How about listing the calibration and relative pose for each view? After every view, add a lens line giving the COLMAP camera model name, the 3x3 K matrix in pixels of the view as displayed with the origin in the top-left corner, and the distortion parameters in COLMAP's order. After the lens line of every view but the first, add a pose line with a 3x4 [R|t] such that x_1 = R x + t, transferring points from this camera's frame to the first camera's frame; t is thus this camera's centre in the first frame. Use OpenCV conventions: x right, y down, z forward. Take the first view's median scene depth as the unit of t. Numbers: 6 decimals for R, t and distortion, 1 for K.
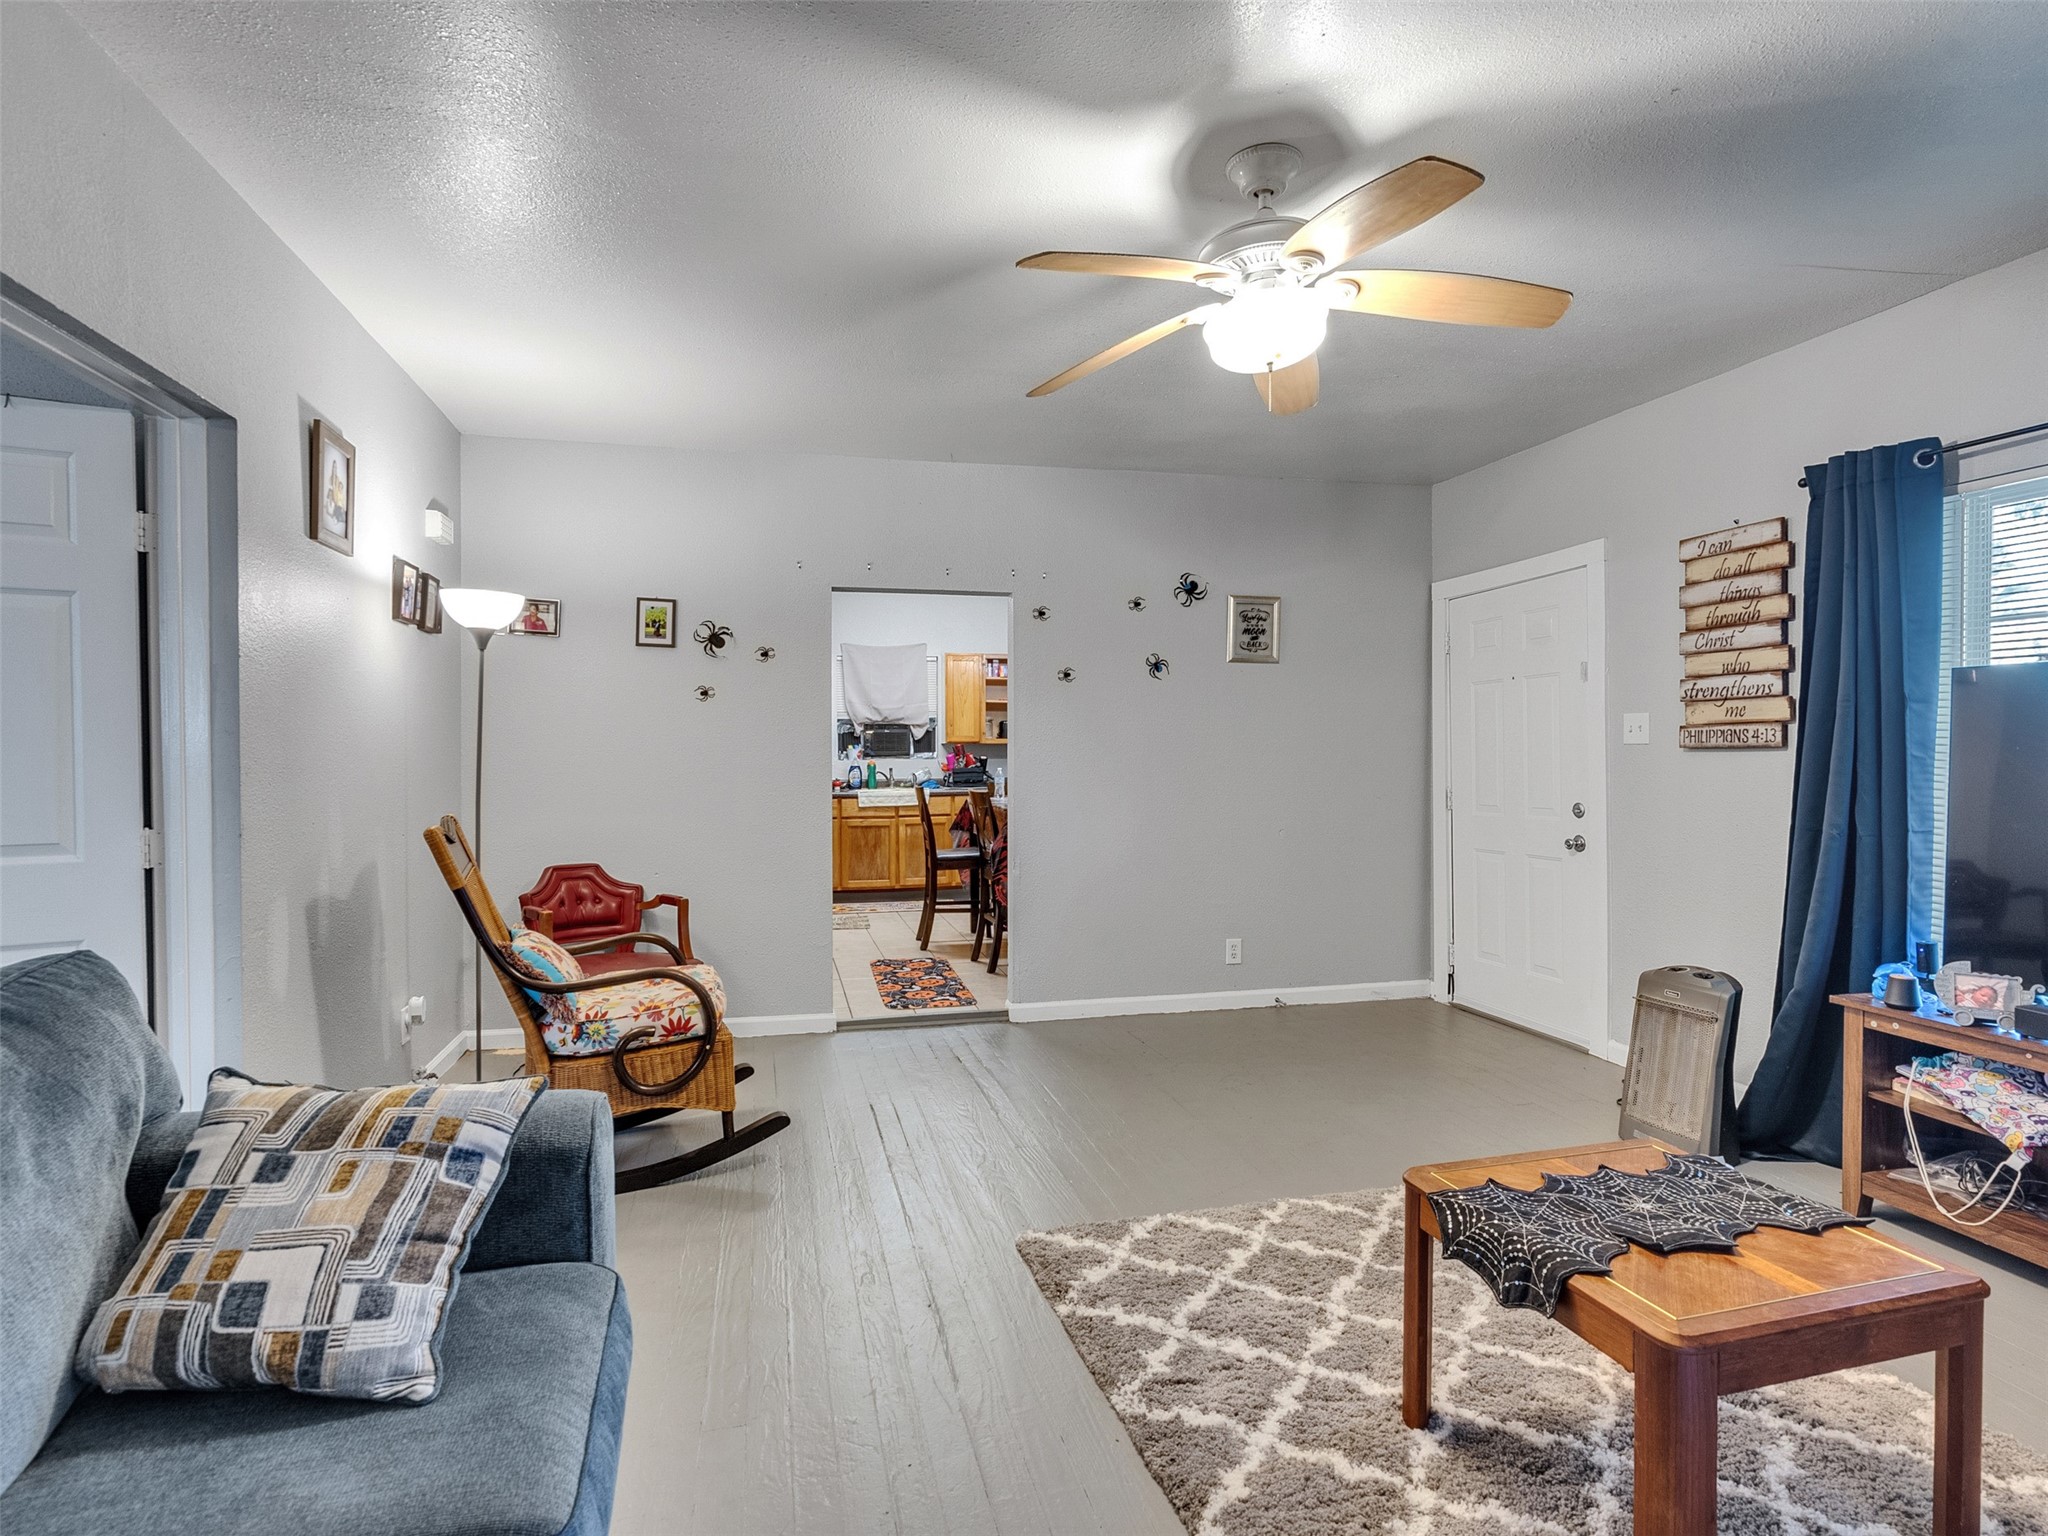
lens RADIAL K [[1044.9, 0, 1006.6], [0, 1044.9, 765.2], [0, 0, 1]] dist [-0.005955, 0.000743]
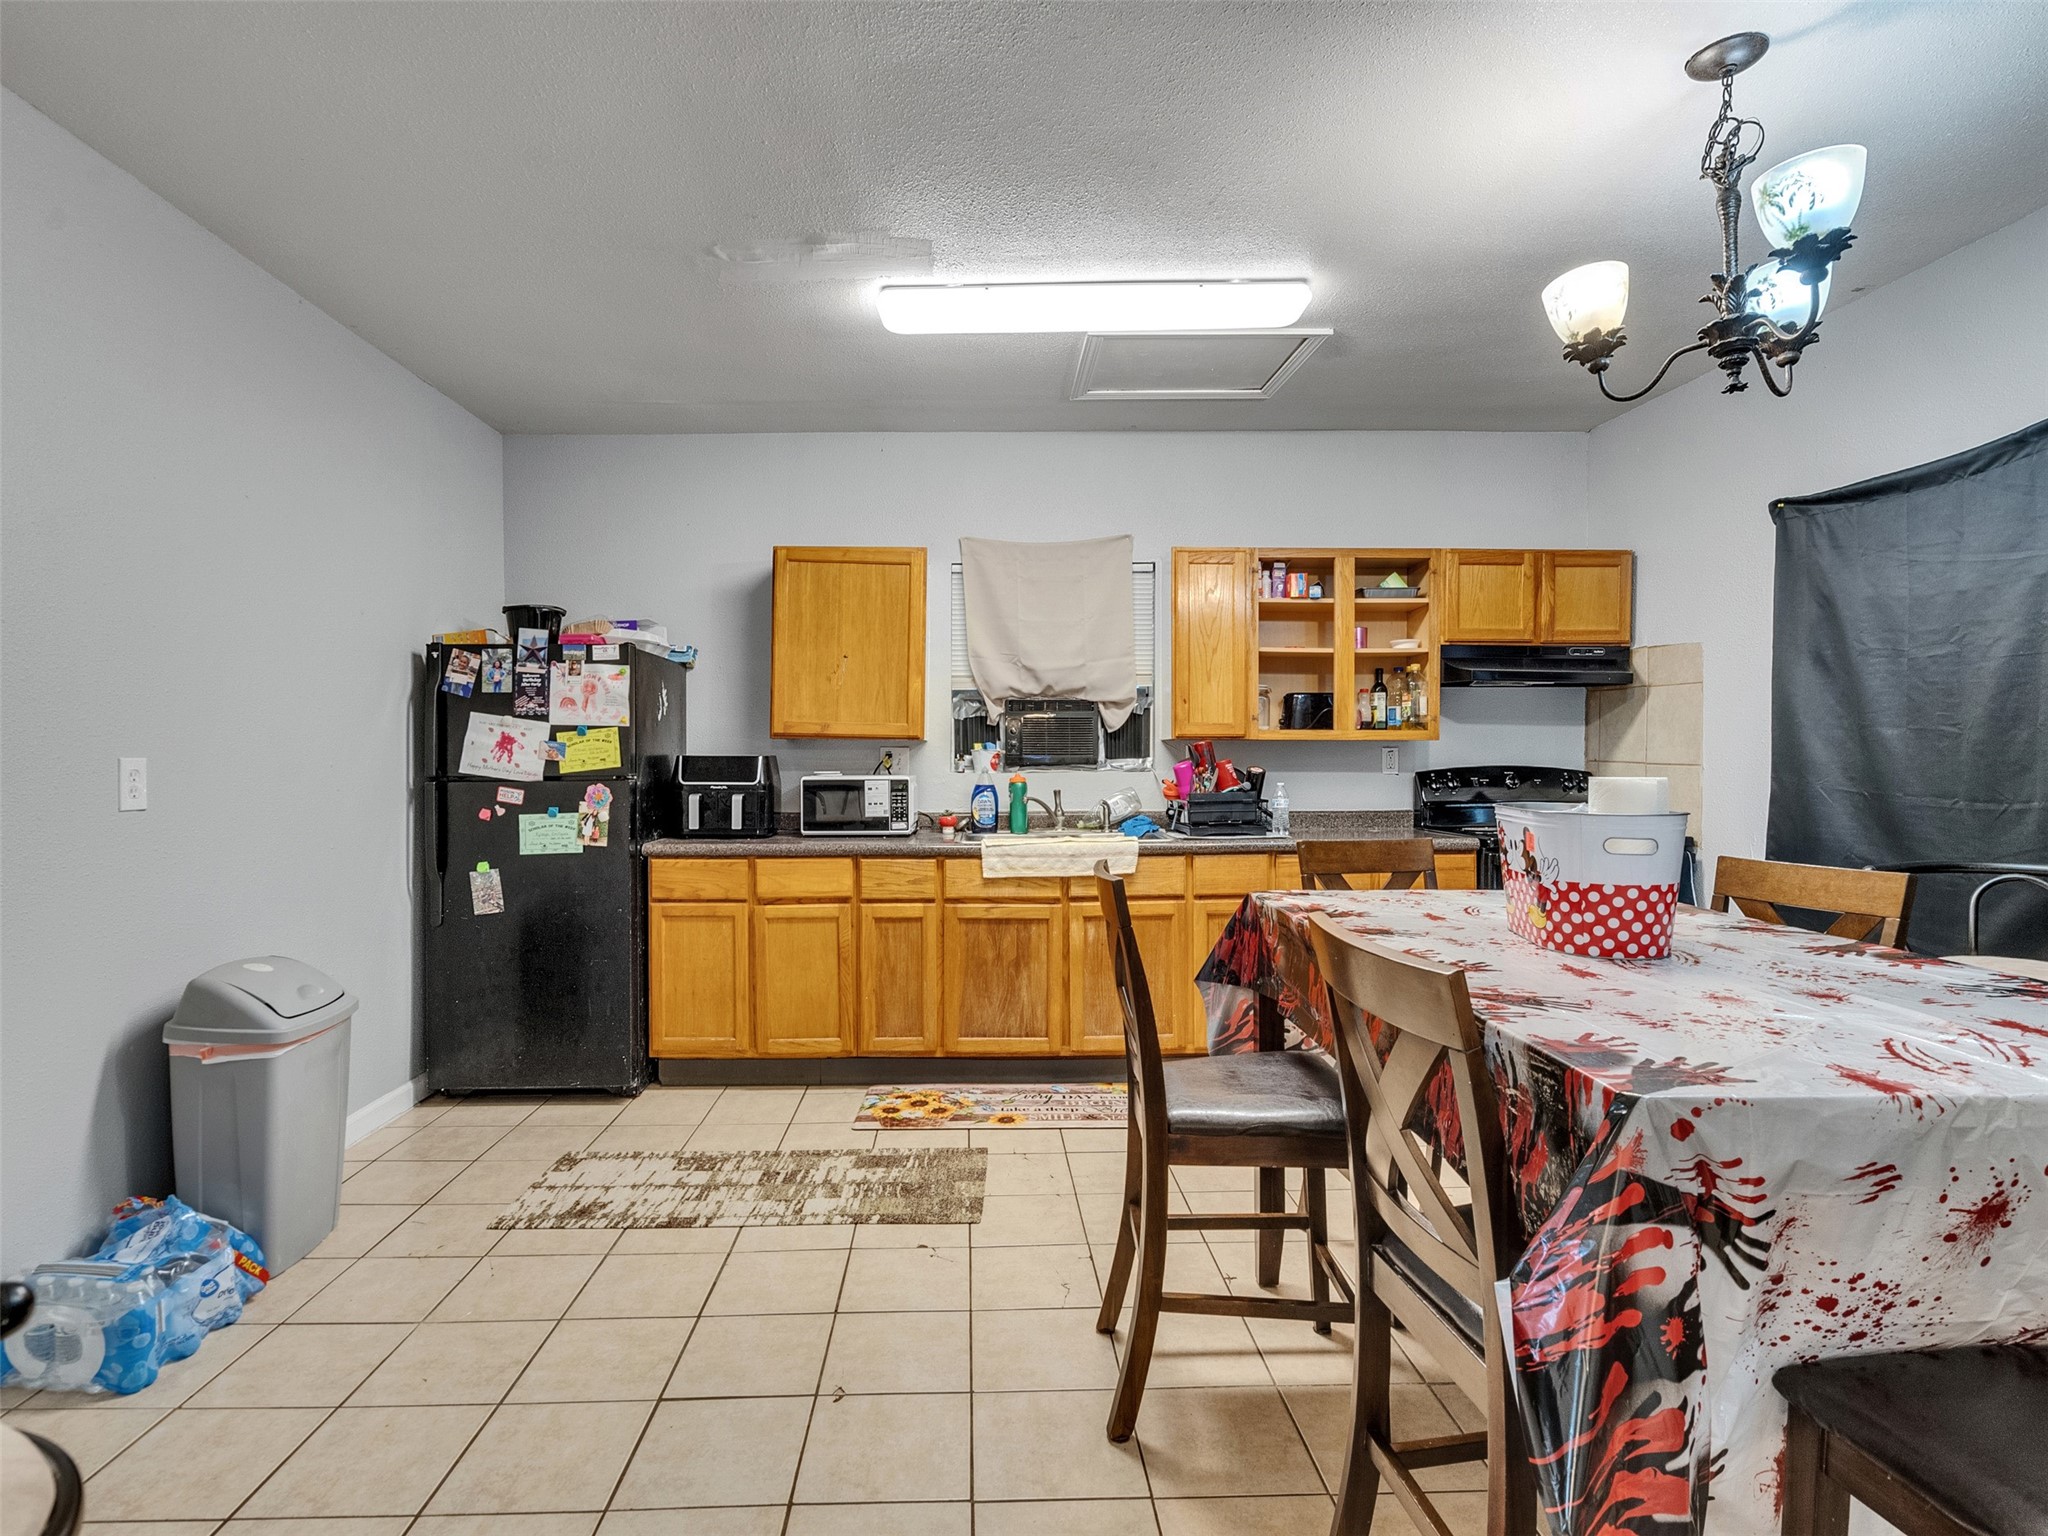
lens RADIAL K [[1044.9, 0, 1005.7], [0, 1044.9, 763.7], [0, 0, 1]] dist [-0.005955, 0.000743]
pose [[0.981449, 0.005494, -0.191647, -0.046235], [-0.006458, 0.999969, -0.004405, -0.008014], [0.191617, 0.005561, 0.981454, 0.580065]]
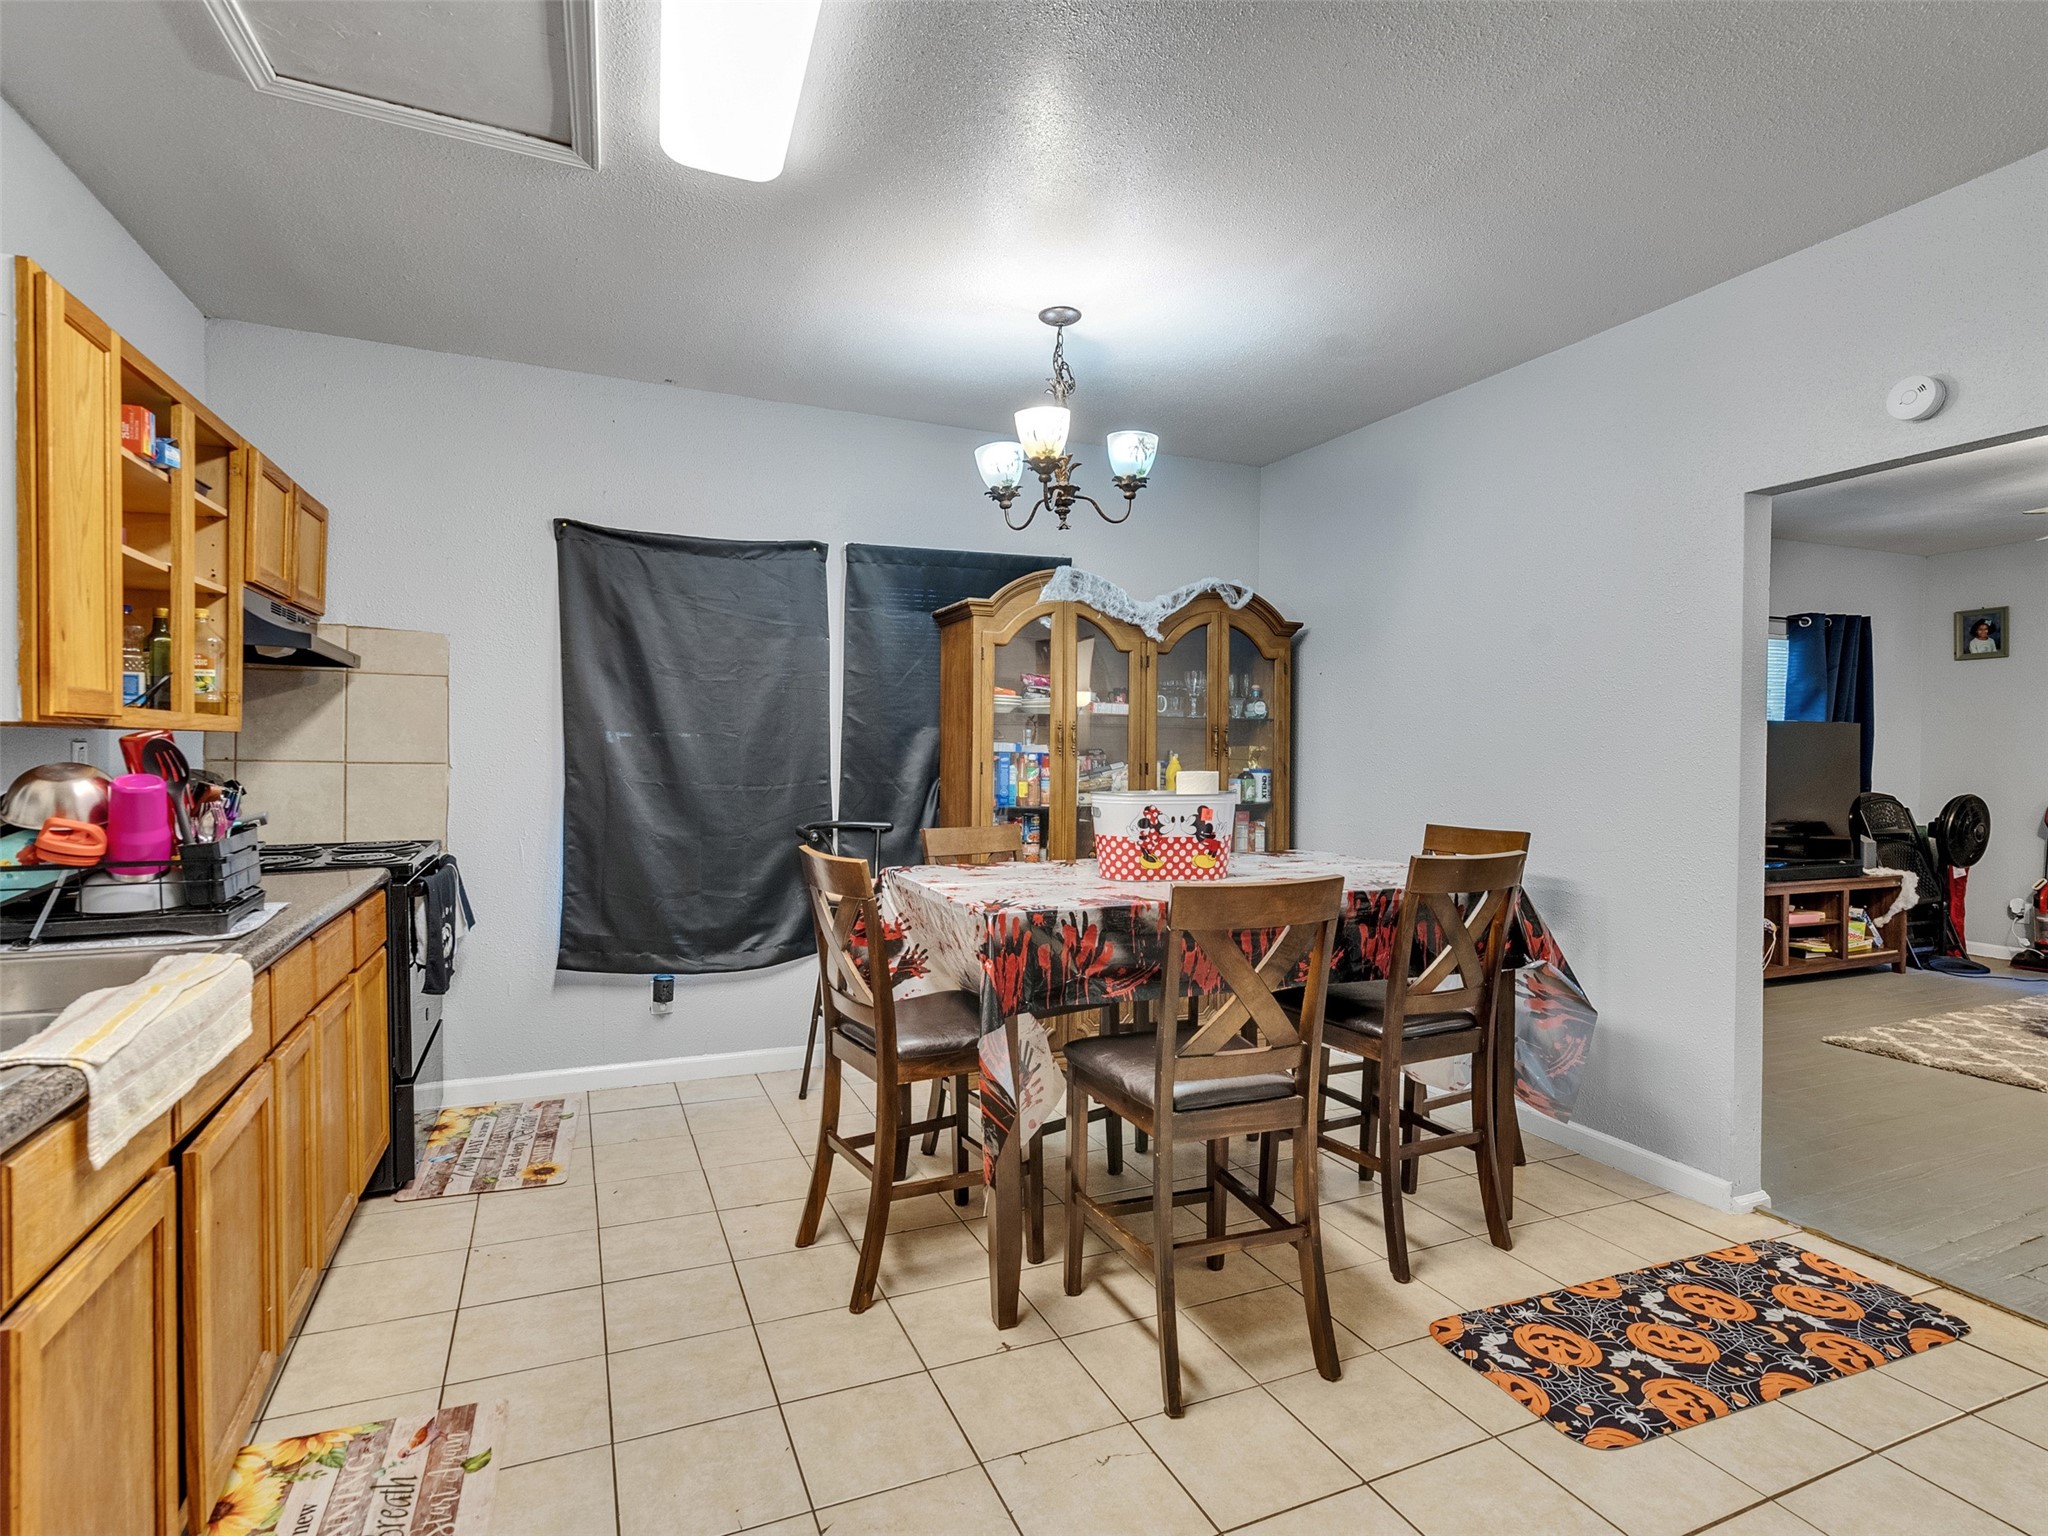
lens RADIAL K [[1044.9, 0, 1021.1], [0, 1044.9, 758.2], [0, 0, 1]] dist [-0.005955, 0.000743]
pose [[-0.180391, -0.007416, 0.983567, -0.316512], [0.009536, 0.999911, 0.009288, -0.015645], [-0.983549, 0.011055, -0.180305, 0.946529]]
